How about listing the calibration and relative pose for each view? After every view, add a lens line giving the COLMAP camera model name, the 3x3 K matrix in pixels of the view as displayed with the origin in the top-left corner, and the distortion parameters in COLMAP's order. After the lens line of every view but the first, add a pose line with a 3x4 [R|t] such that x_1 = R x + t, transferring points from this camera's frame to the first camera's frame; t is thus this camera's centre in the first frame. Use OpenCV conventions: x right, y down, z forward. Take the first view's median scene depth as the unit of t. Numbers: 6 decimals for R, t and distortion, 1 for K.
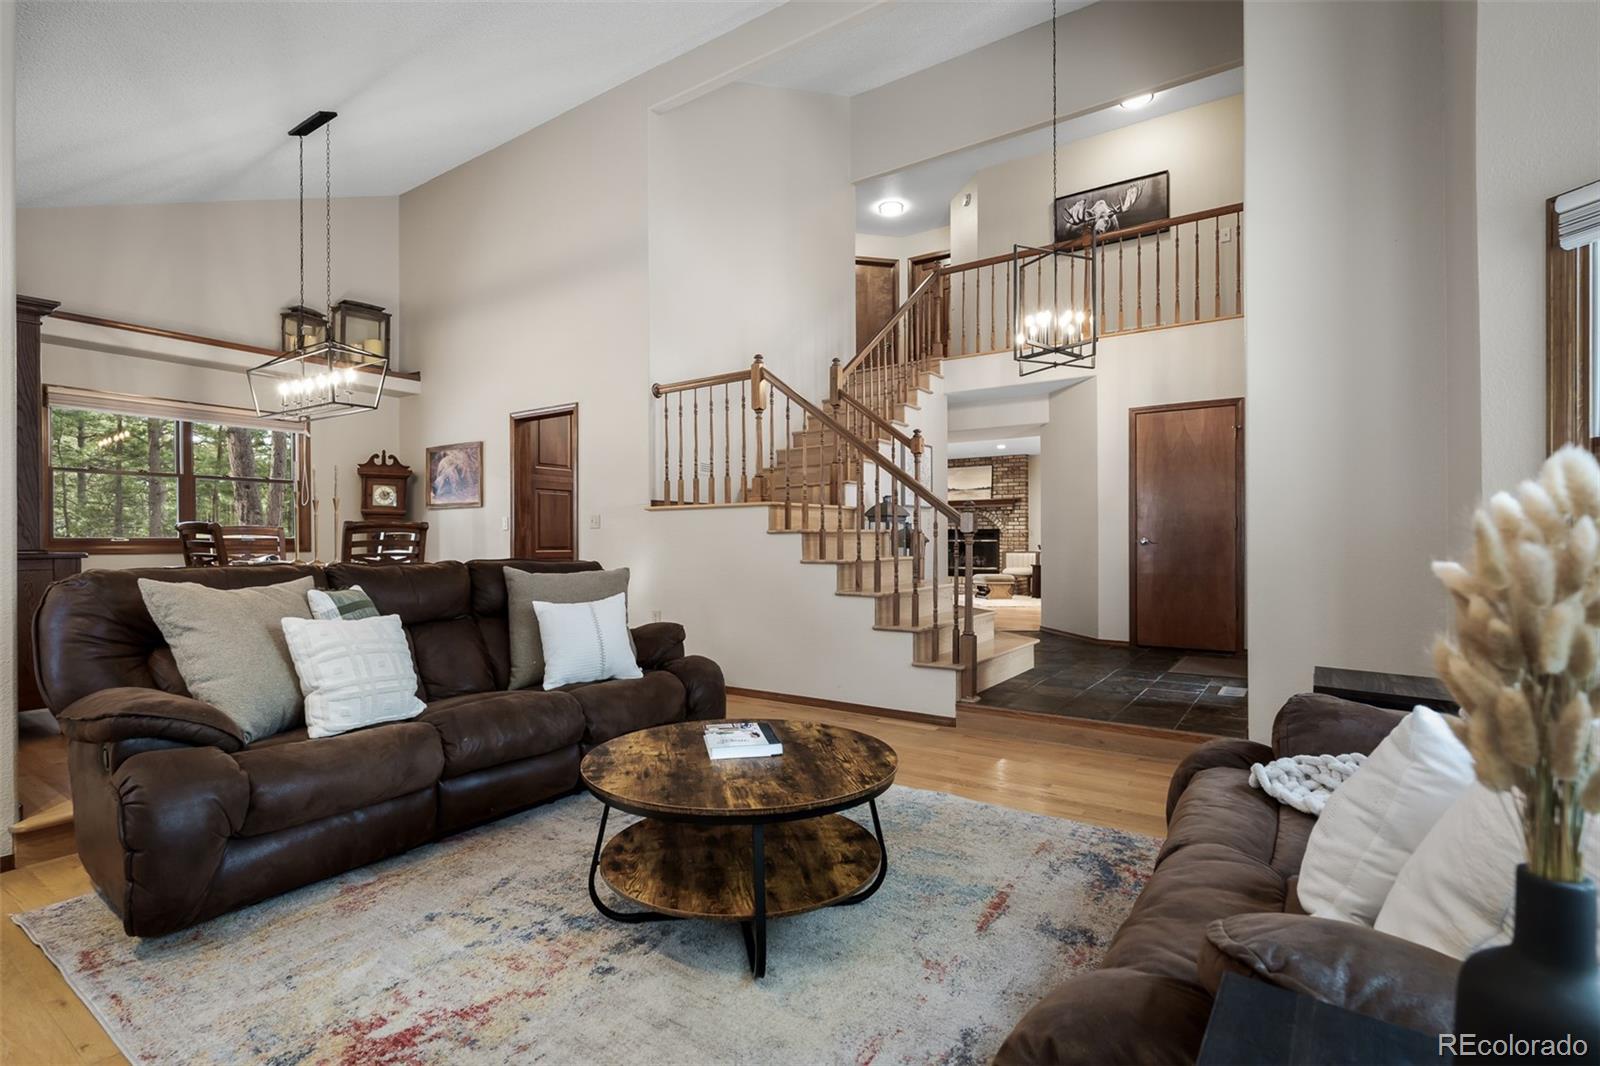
lens RADIAL K [[754.5, 0, 801.1], [0, 754.5, 547.3], [0, 0, 1]] dist [-0.000136, -0.000185]
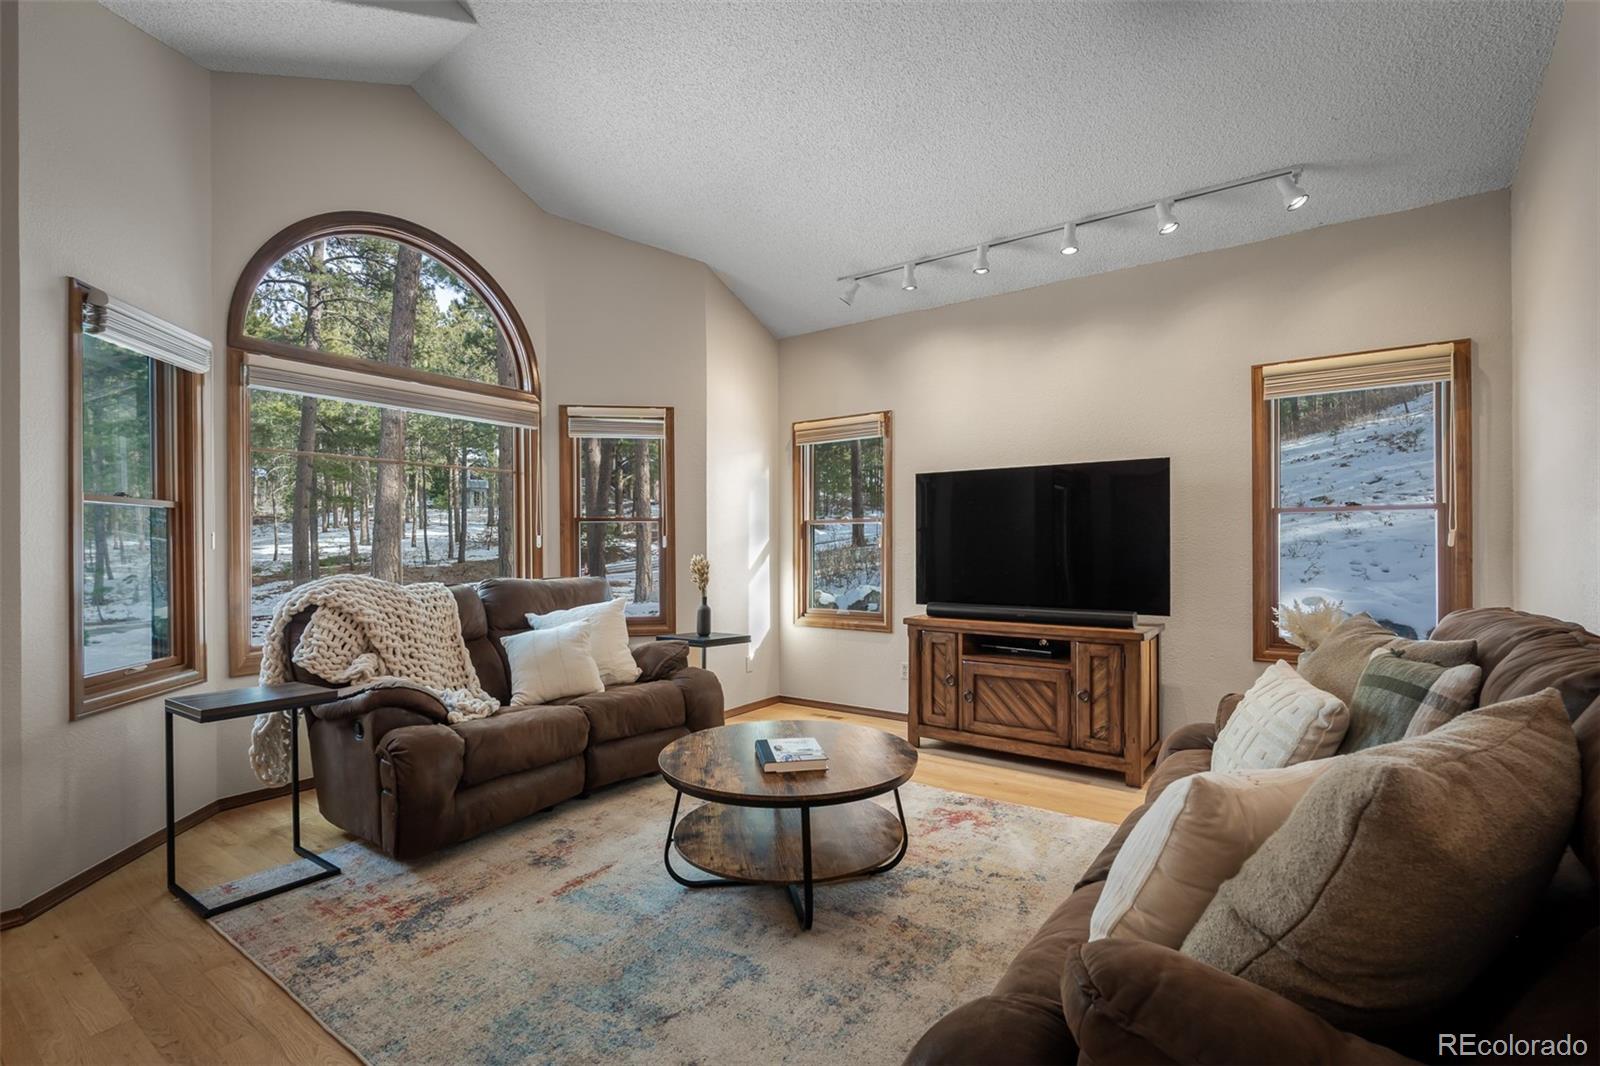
lens RADIAL K [[722.2, 0, 802.5], [0, 722.2, 545.5], [0, 0, 1]] dist [0.000845, 0.000248]
pose [[-0.999788, 0.006090, 0.019668, -0.066226], [0.006189, 0.999968, 0.004996, -0.032306], [-0.019637, 0.005116, -0.999794, 1.139811]]
